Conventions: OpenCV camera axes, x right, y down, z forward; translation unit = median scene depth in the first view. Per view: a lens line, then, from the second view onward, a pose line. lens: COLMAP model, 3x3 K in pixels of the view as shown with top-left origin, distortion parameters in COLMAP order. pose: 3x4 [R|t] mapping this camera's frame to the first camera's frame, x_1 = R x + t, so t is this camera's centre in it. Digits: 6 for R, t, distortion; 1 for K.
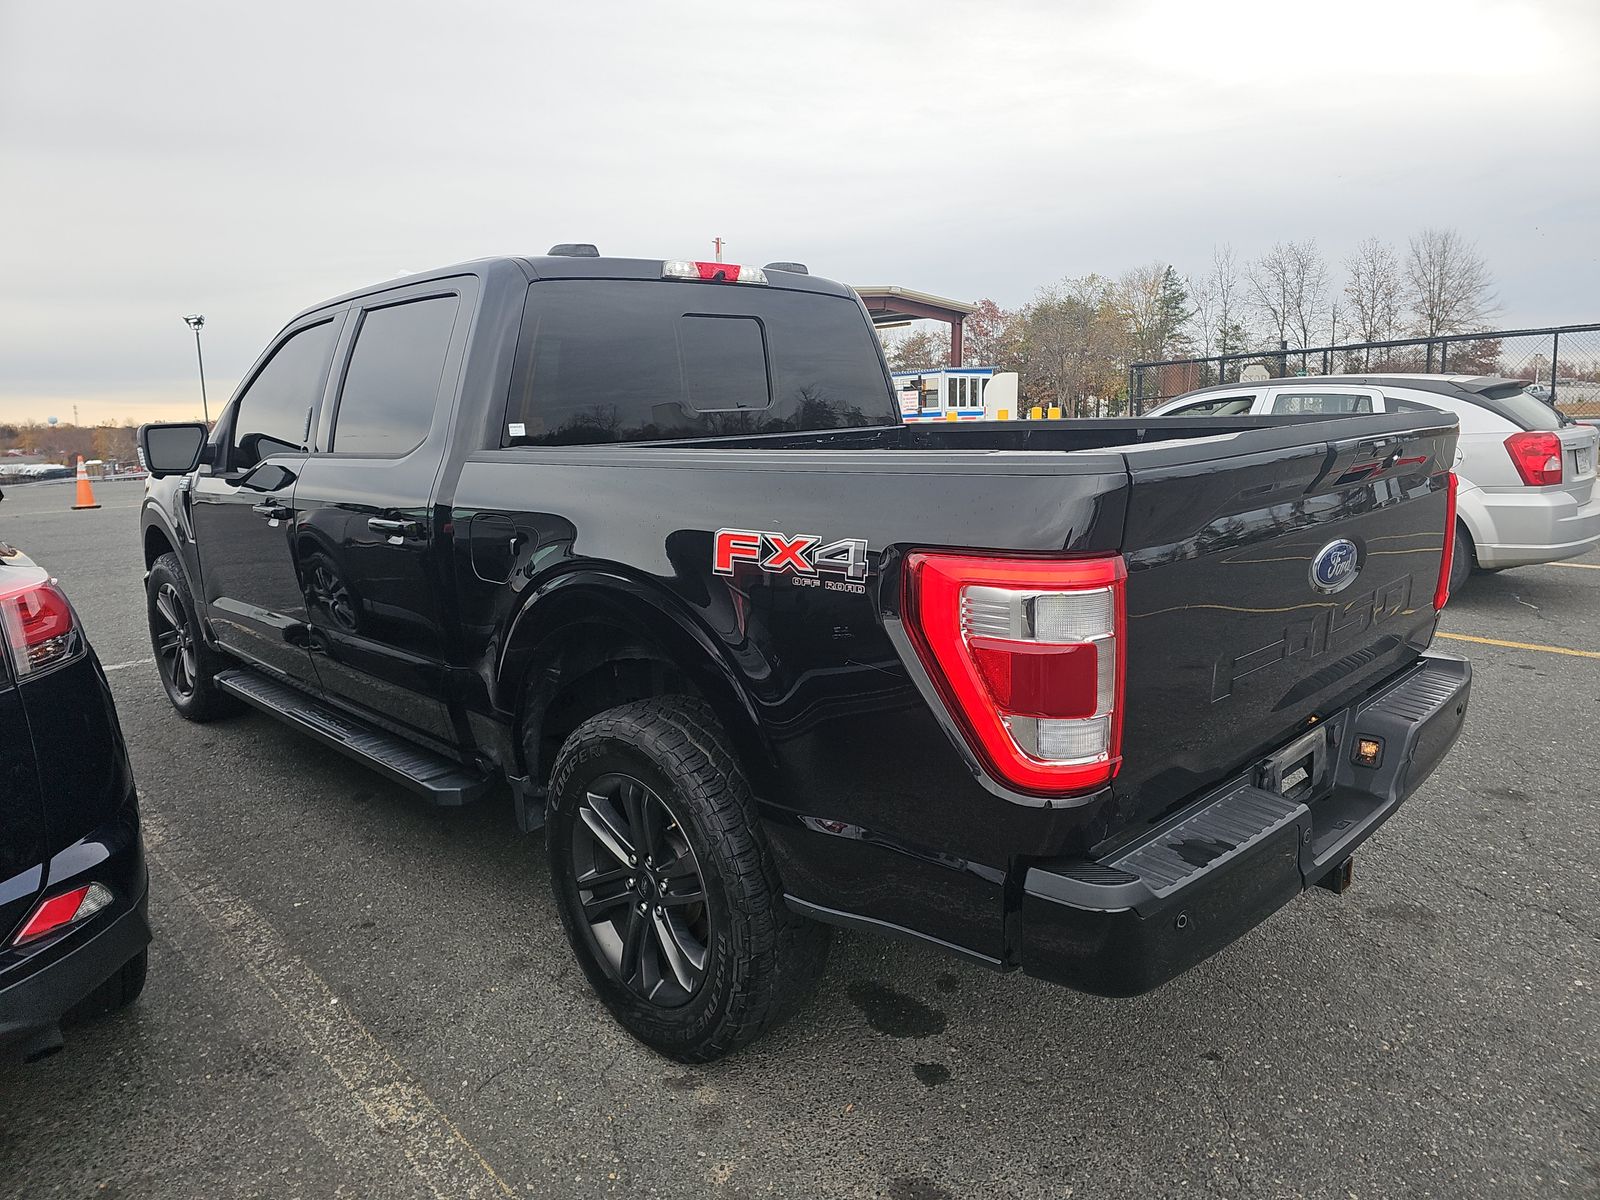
lens RADIAL K [[1050.1, 0, 800.0], [0, 1050.1, 600.0], [0, 0, 1]] dist [0.007221, -0.003954]
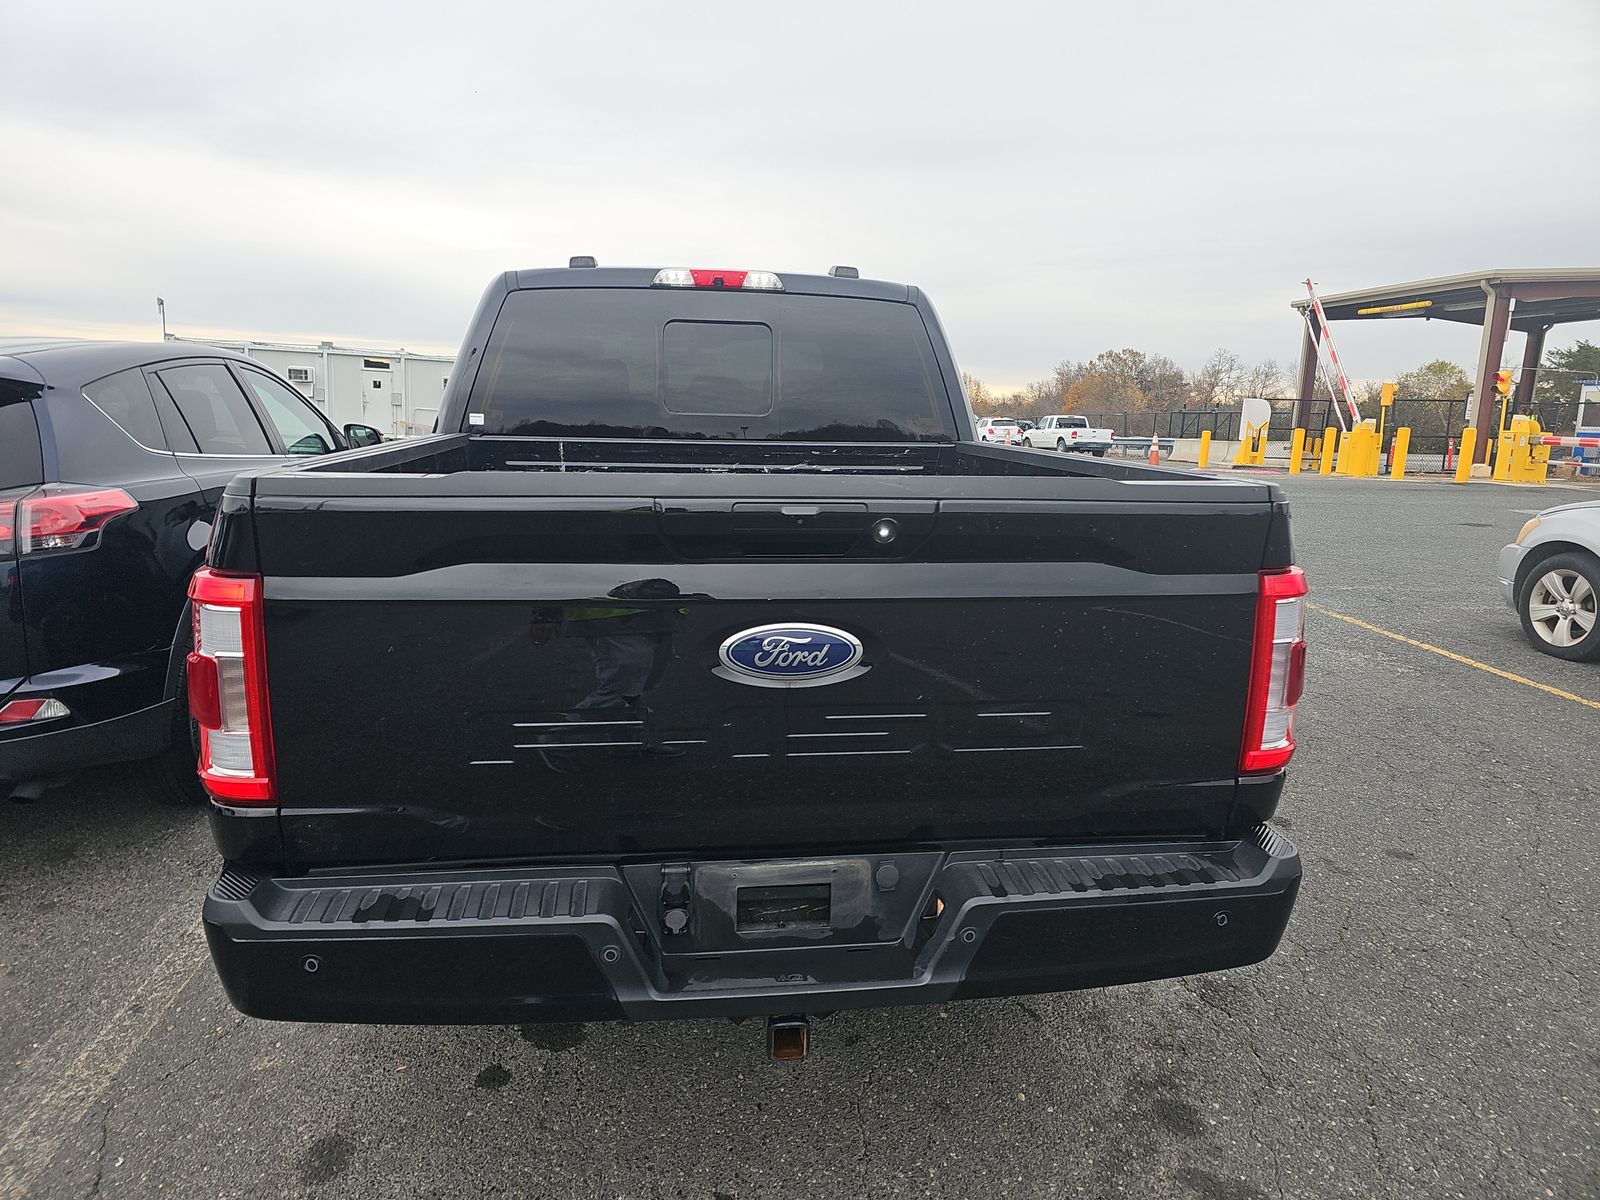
lens RADIAL K [[1050.1, 0, 800.0], [0, 1050.1, 600.0], [0, 0, 1]] dist [0.007221, -0.003954]
pose [[0.802900, 0.164909, -0.572850, 0.640740], [-0.160665, 0.985277, 0.058450, -0.080727], [0.574054, 0.045107, 0.817574, 0.236874]]
